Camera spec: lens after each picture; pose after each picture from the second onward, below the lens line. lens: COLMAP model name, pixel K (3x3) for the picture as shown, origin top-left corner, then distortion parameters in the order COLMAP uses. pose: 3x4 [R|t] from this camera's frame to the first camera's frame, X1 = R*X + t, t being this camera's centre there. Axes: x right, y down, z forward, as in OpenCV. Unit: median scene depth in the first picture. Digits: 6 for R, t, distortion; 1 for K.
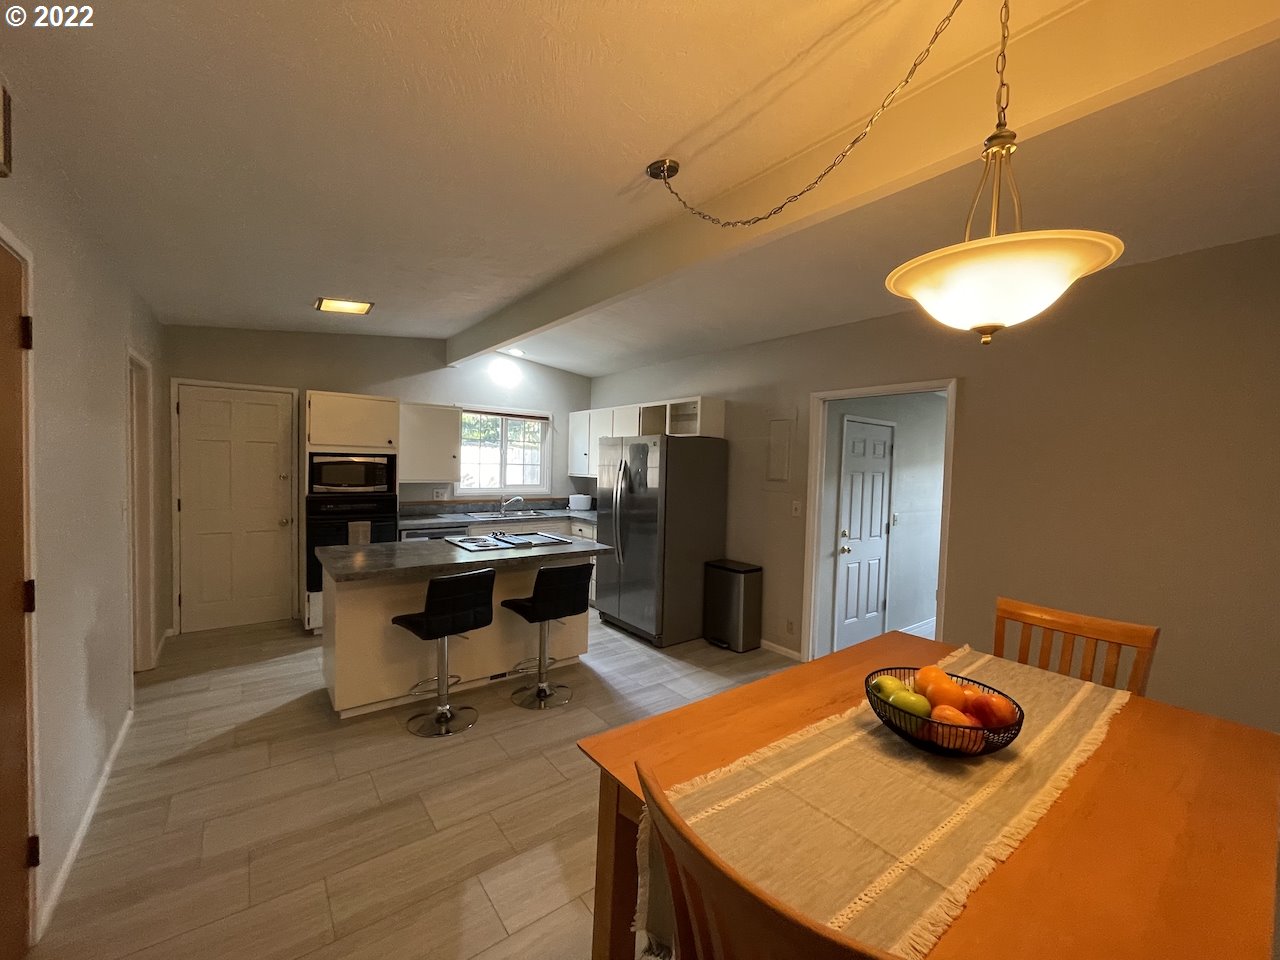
lens RADIAL K [[509.8, 0, 644.7], [0, 509.8, 481.9], [0, 0, 1]] dist [0.000160, -0.000084]
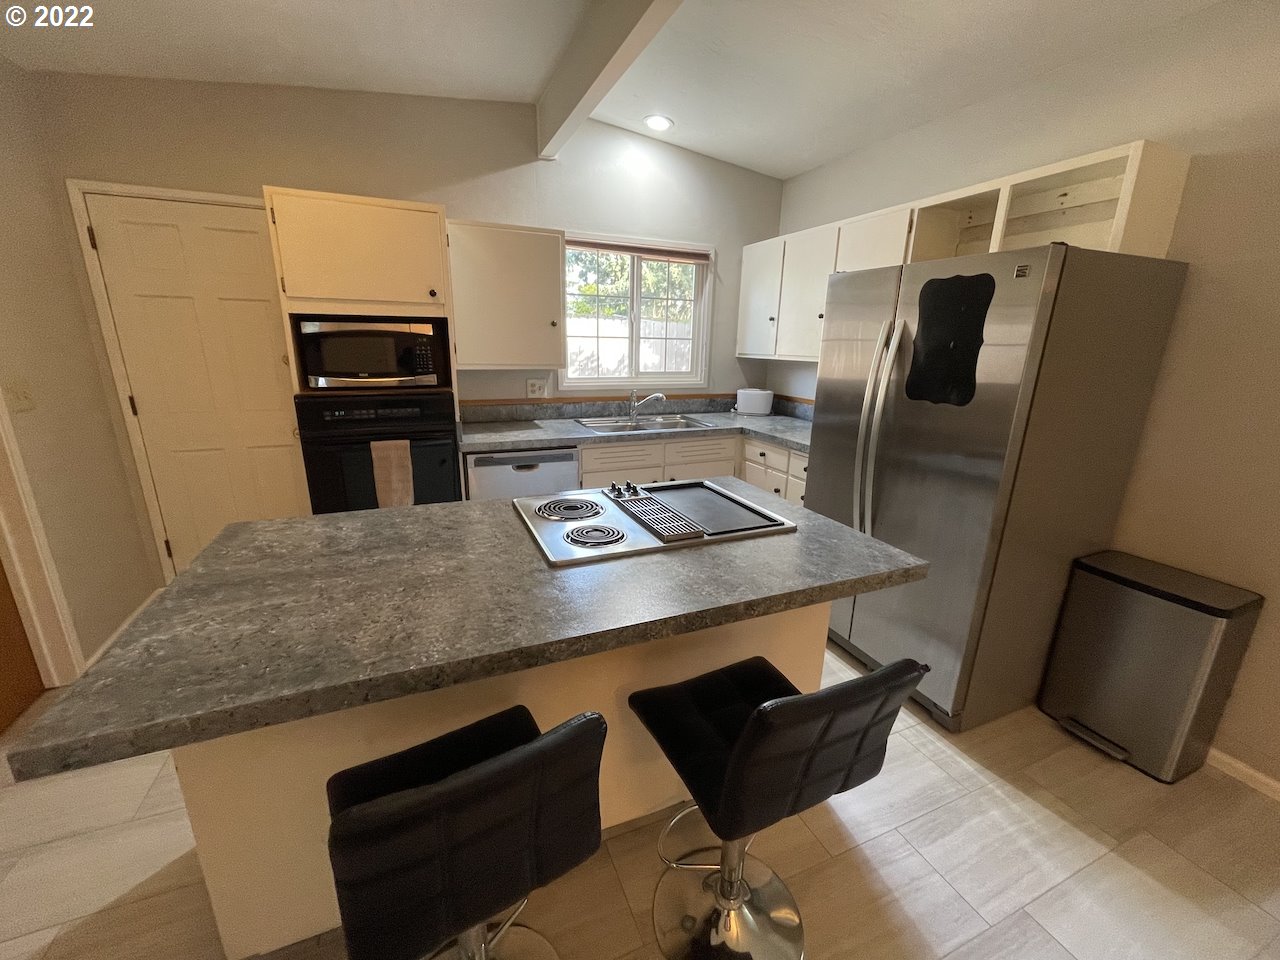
lens RADIAL K [[513.4, 0, 640.6], [0, 513.4, 482.6], [0, 0, 1]] dist [-0.001384, -0.000819]
pose [[0.966729, 0.061408, -0.248324, -0.120873], [-0.003368, 0.973730, 0.227681, -0.006638], [0.255782, -0.219269, 0.941539, 0.435086]]
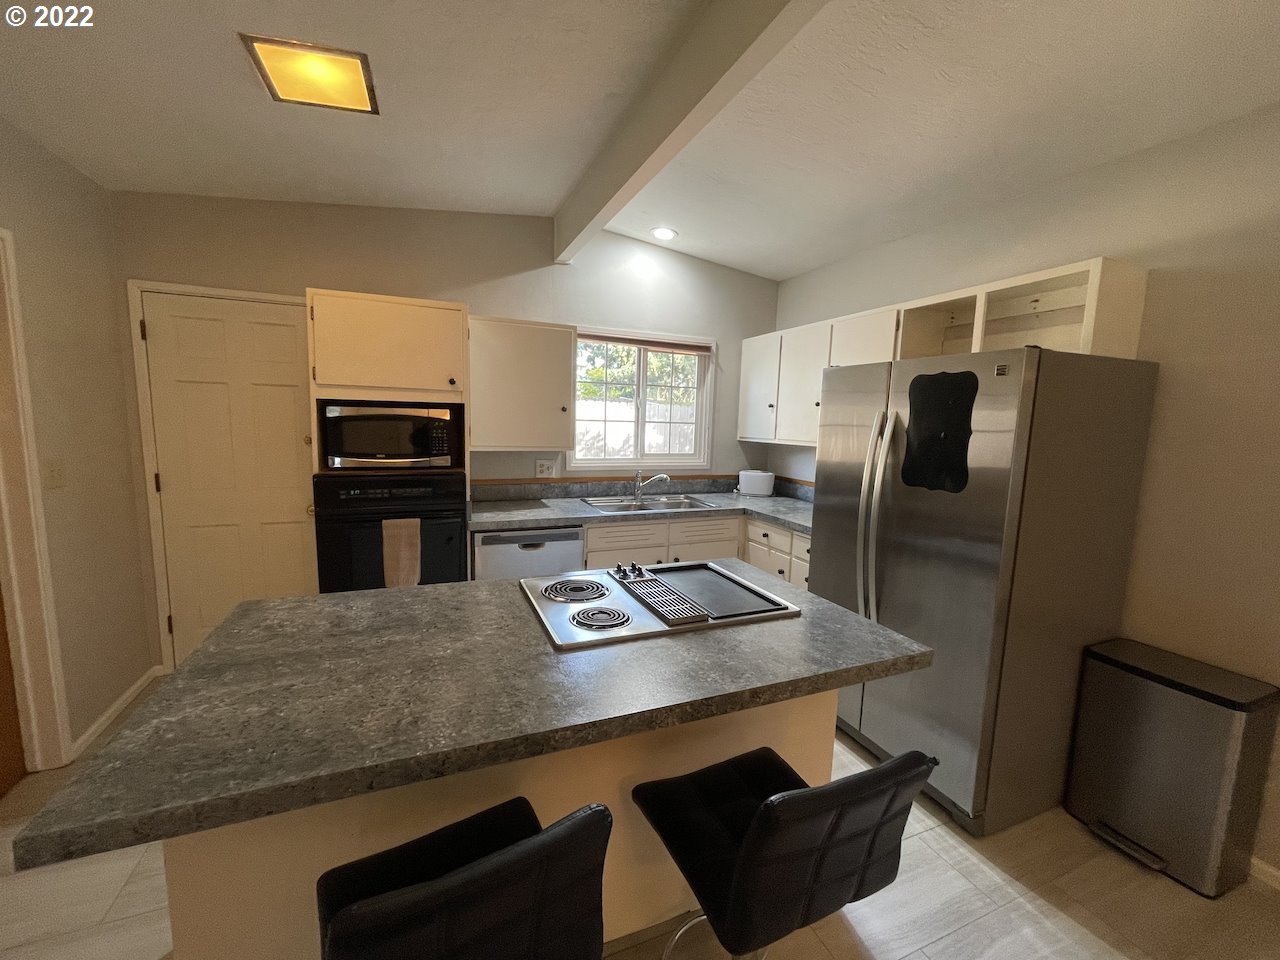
lens RADIAL K [[513.4, 0, 640.6], [0, 513.4, 482.6], [0, 0, 1]] dist [-0.001384, -0.000819]
pose [[0.964633, 0.033253, -0.261491, -0.119908], [-0.012360, 0.996626, 0.081141, -0.012343], [0.263307, -0.075040, 0.961789, 0.425042]]
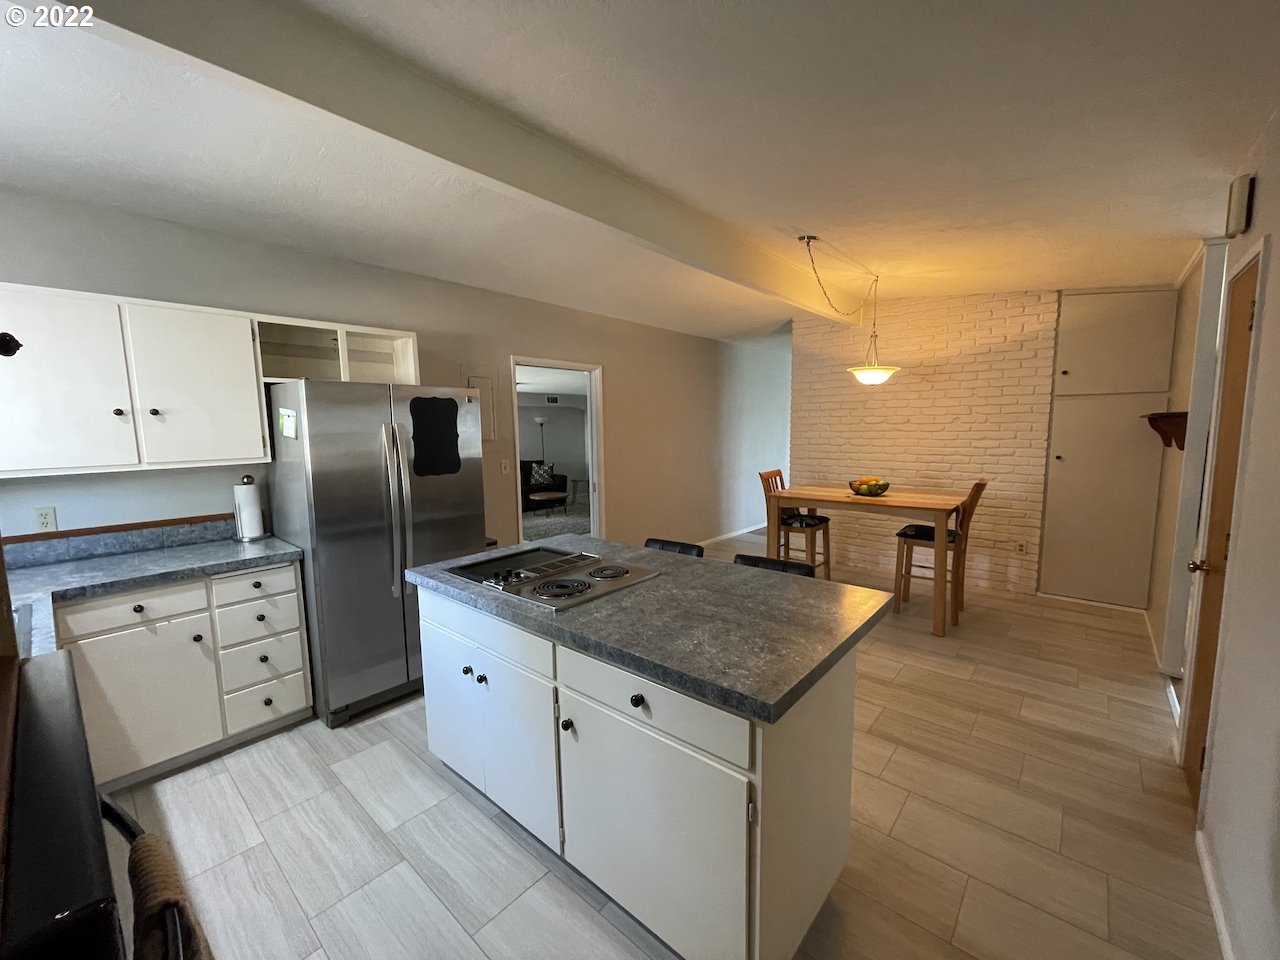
lens RADIAL K [[513.4, 0, 640.6], [0, 513.4, 482.6], [0, 0, 1]] dist [-0.001384, -0.000819]
pose [[-0.188568, -0.132864, 0.973031, -0.605123], [0.046511, 0.988486, 0.143988, -0.042165], [-0.980958, 0.072408, -0.180218, 0.731022]]
